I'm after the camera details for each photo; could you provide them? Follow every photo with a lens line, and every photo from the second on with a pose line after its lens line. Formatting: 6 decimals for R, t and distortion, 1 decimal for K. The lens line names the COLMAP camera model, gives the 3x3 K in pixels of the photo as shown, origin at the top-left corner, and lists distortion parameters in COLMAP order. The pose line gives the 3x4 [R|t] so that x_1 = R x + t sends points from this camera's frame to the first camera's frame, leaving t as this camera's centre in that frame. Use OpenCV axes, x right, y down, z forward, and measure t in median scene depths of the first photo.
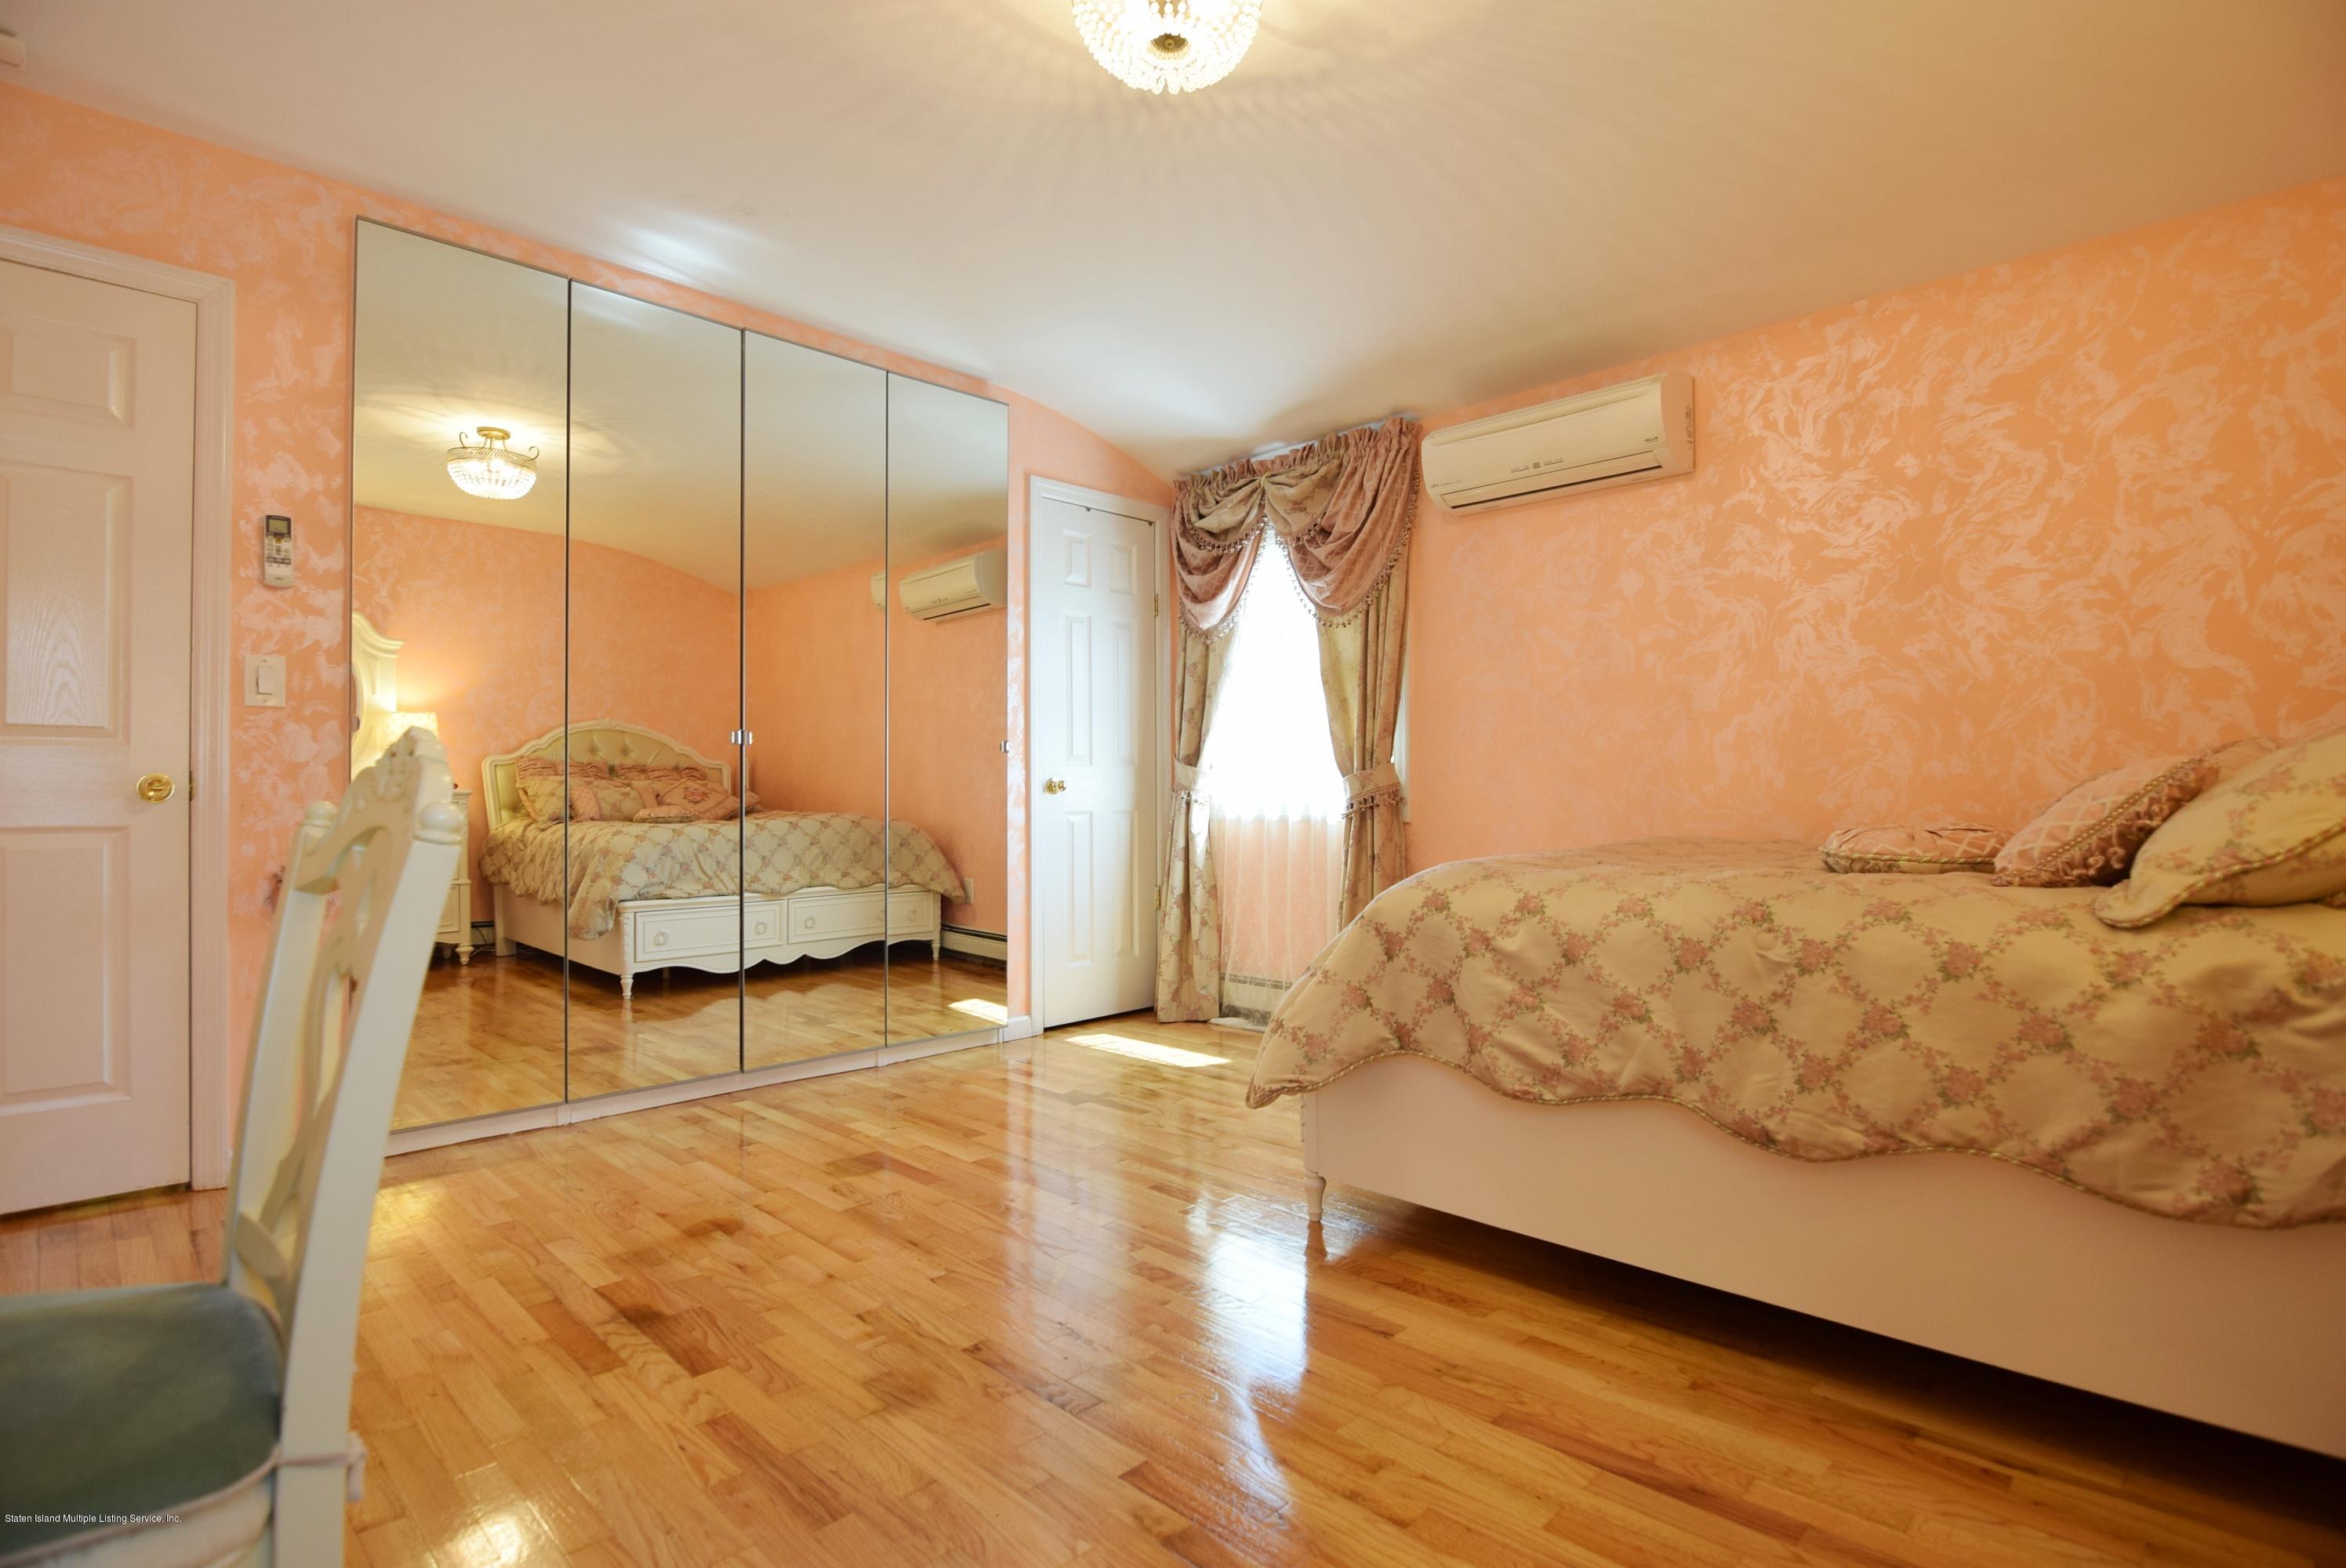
lens RADIAL K [[1158.8, 0, 1182.9], [0, 1158.8, 791.1], [0, 0, 1]] dist [0.000639, -0.014343]
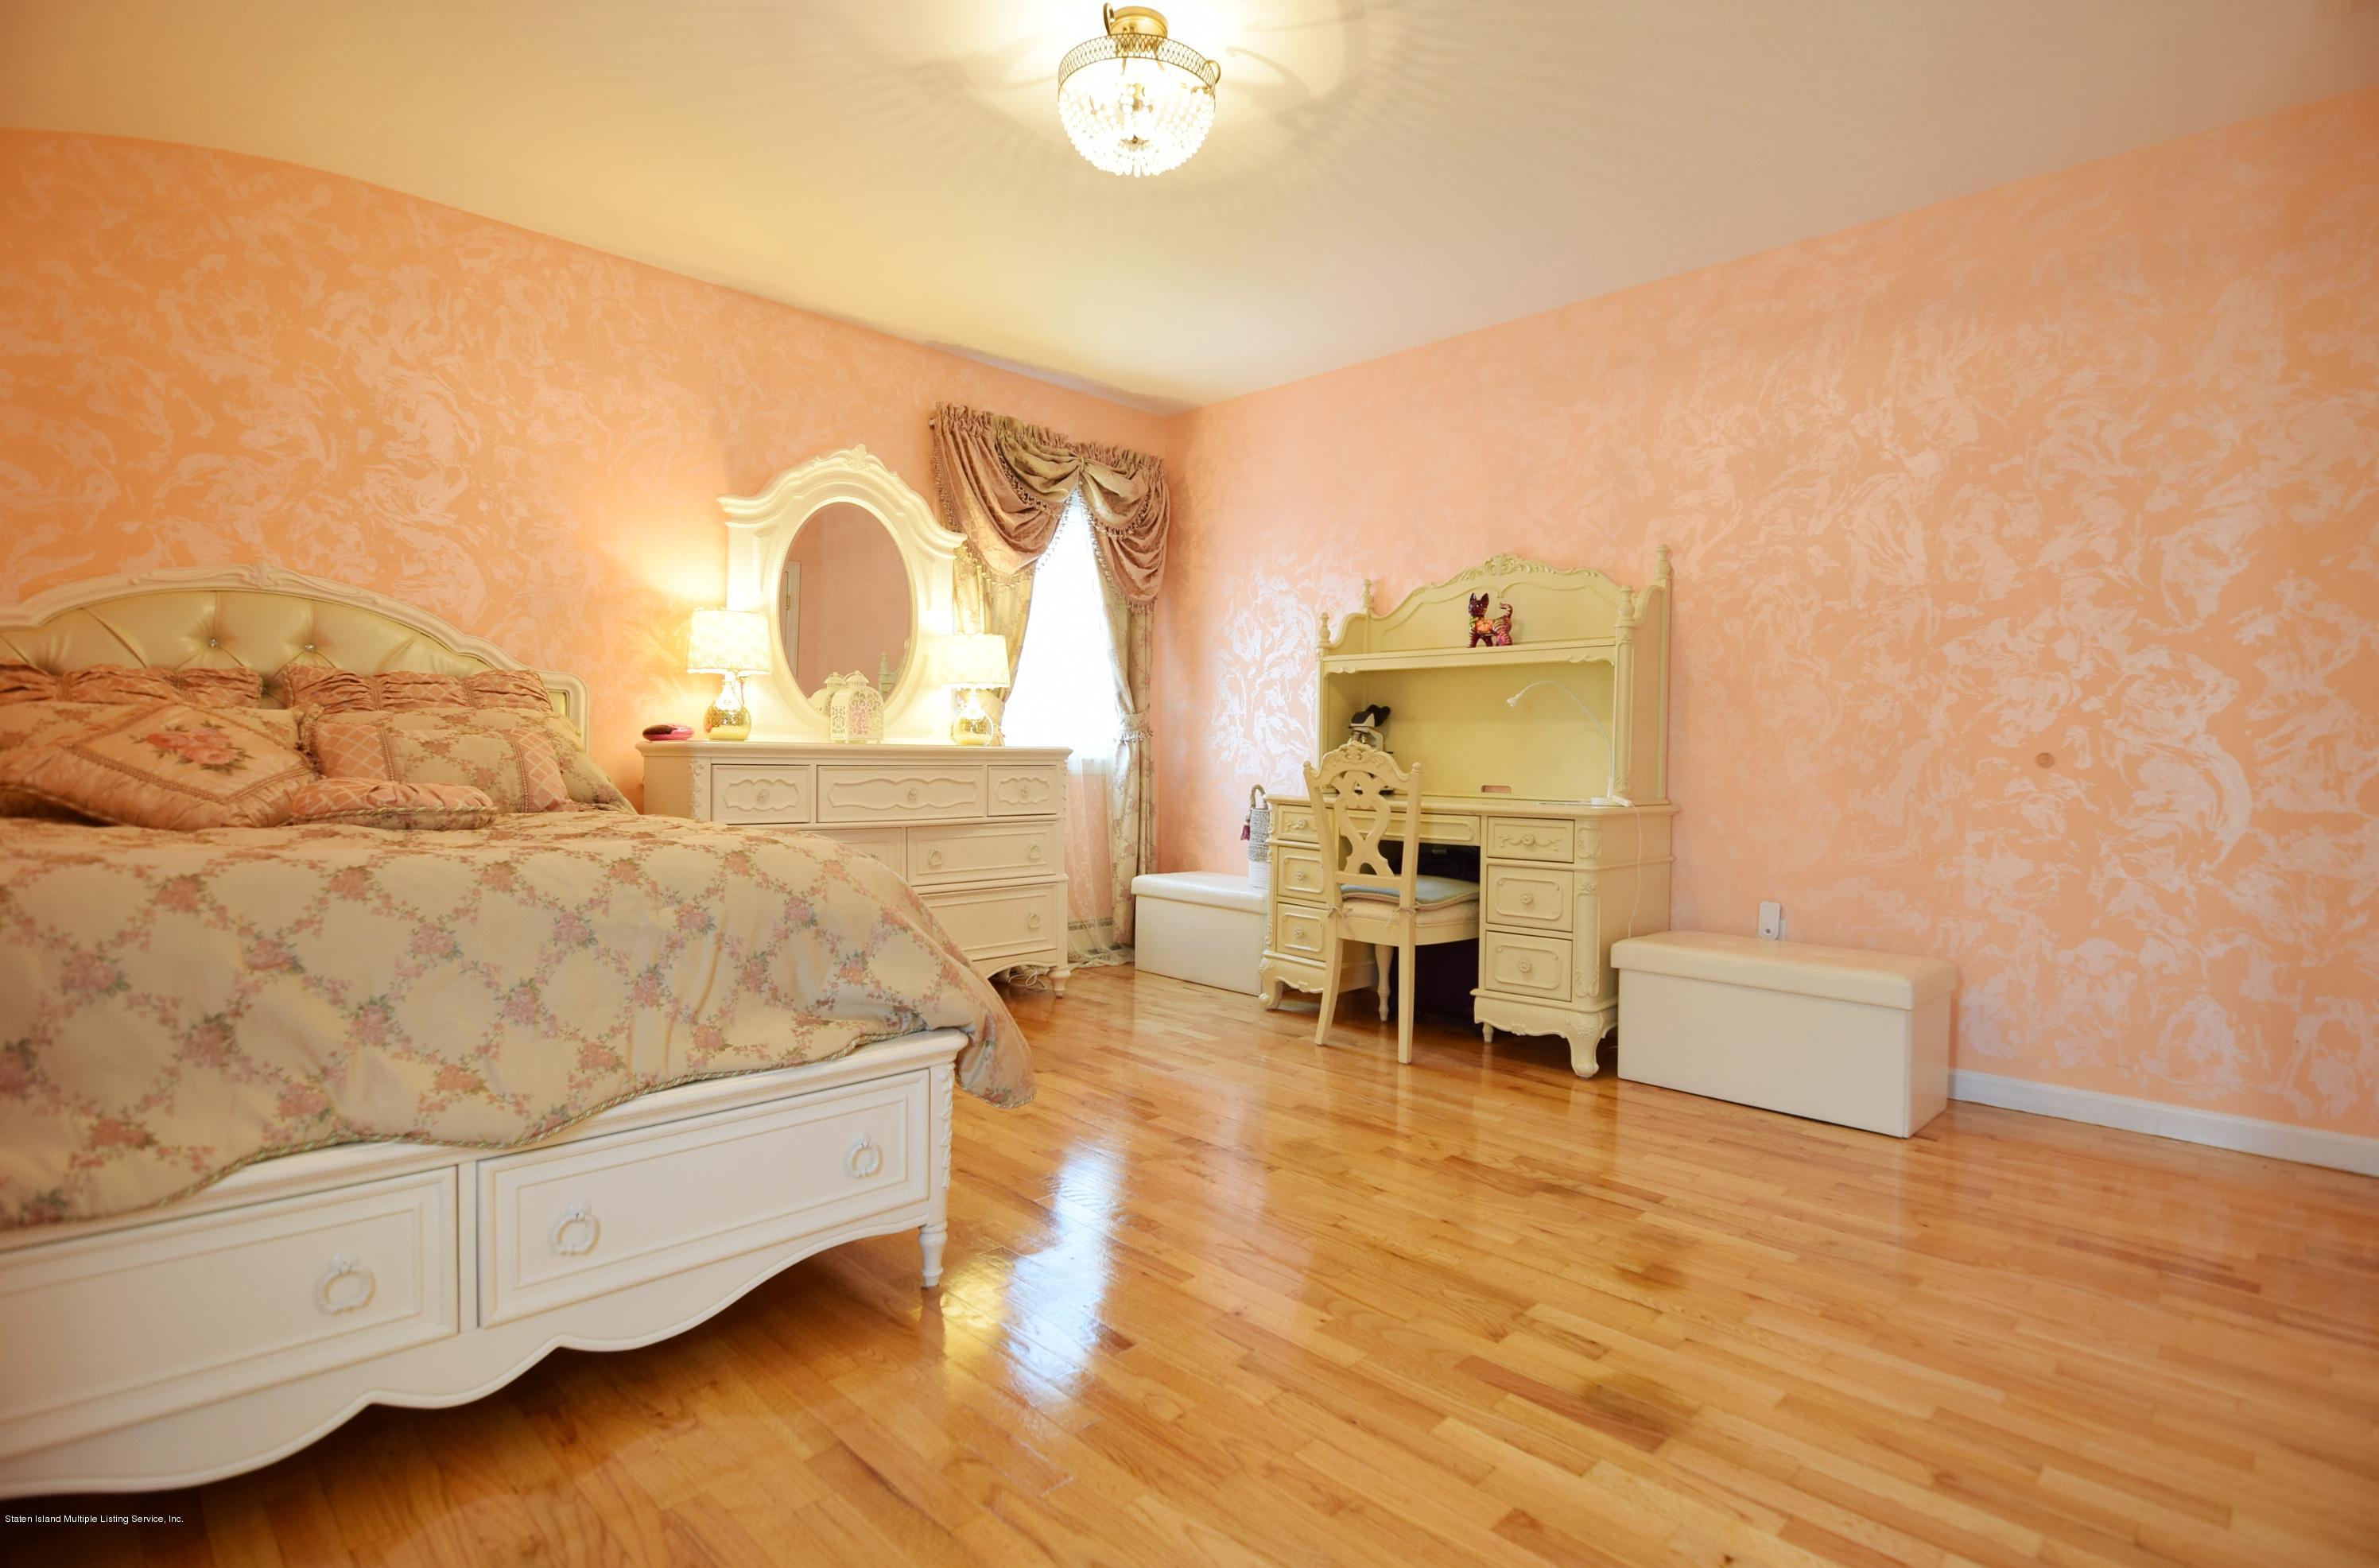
lens RADIAL K [[1153.0, 0, 1189.5], [0, 1153.0, 784.0], [0, 0, 1]] dist [-0.002606, -0.000103]
pose [[-0.999960, -0.007463, 0.005024, -0.056092], [-0.007350, 0.999727, 0.022200, 0.002313], [-0.005188, 0.022162, -0.999741, 1.490583]]
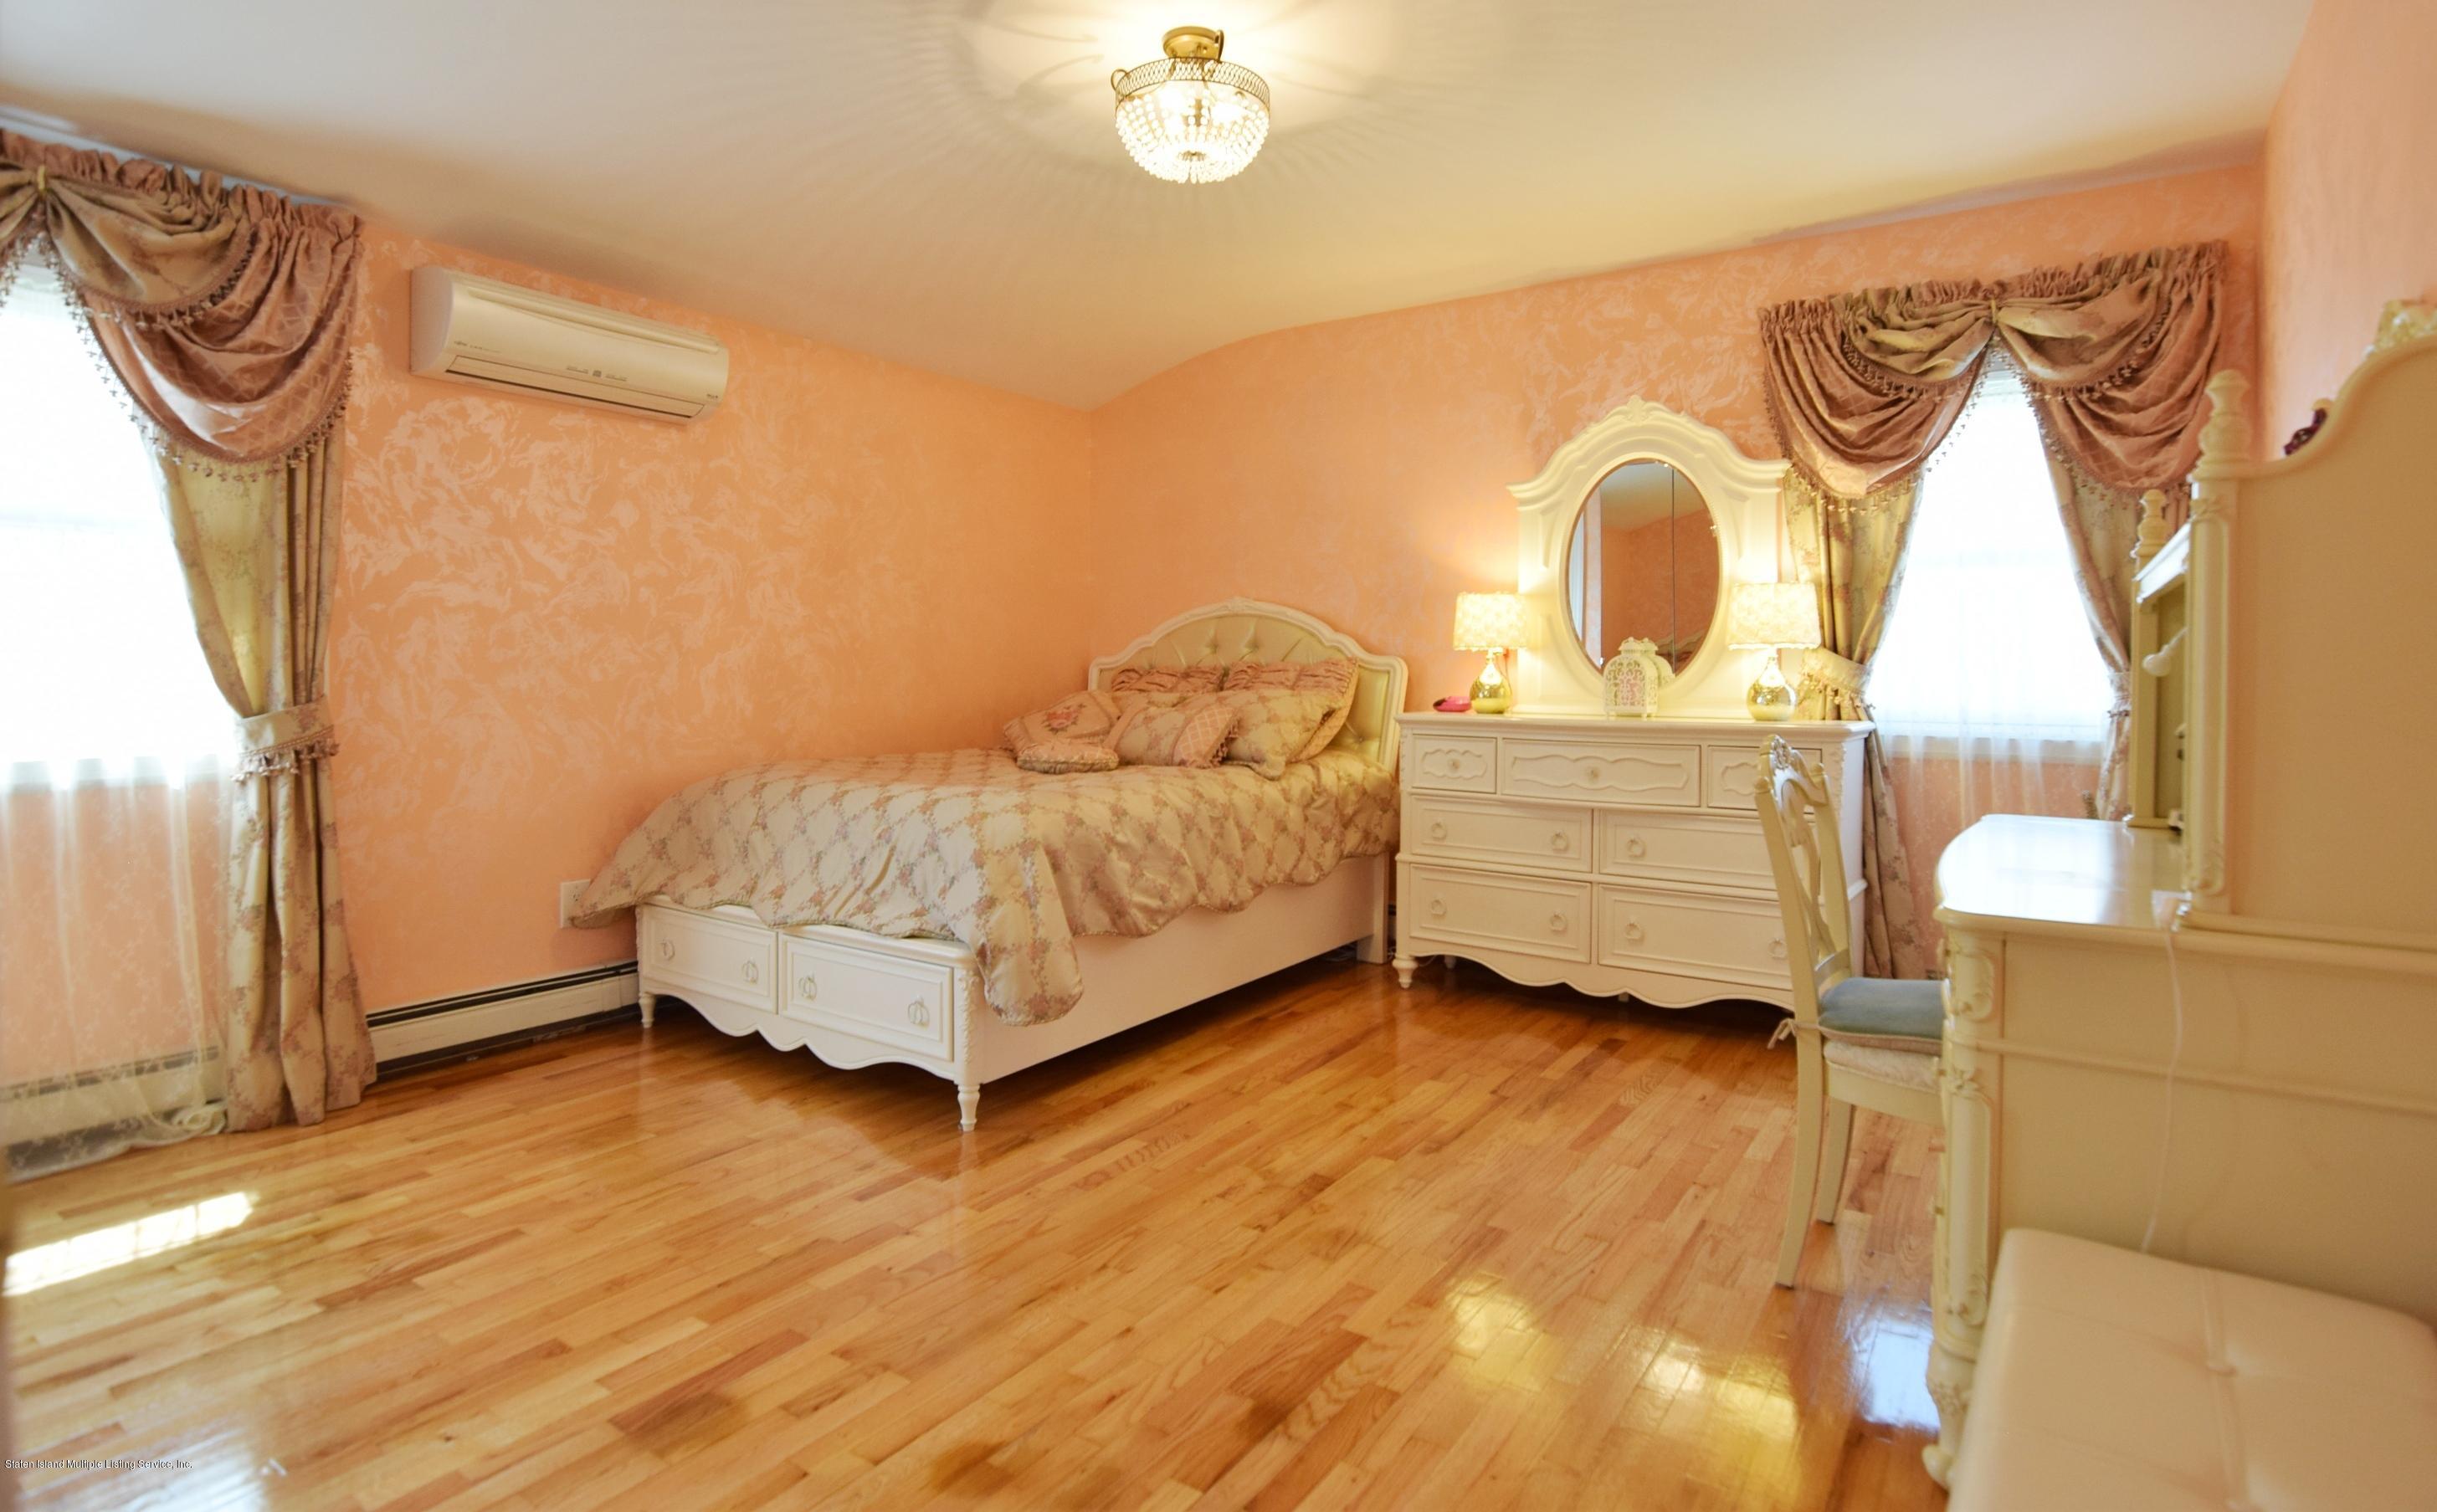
lens RADIAL K [[1217.4, 0, 1262.7], [0, 1217.4, 691.9], [0, 0, 1]] dist [-0.003792, -0.001437]
pose [[-0.200361, -0.015108, 0.979606, -0.889422], [-0.007961, 0.999873, 0.013792, -0.053887], [-0.979690, -0.005035, -0.200456, 0.797521]]
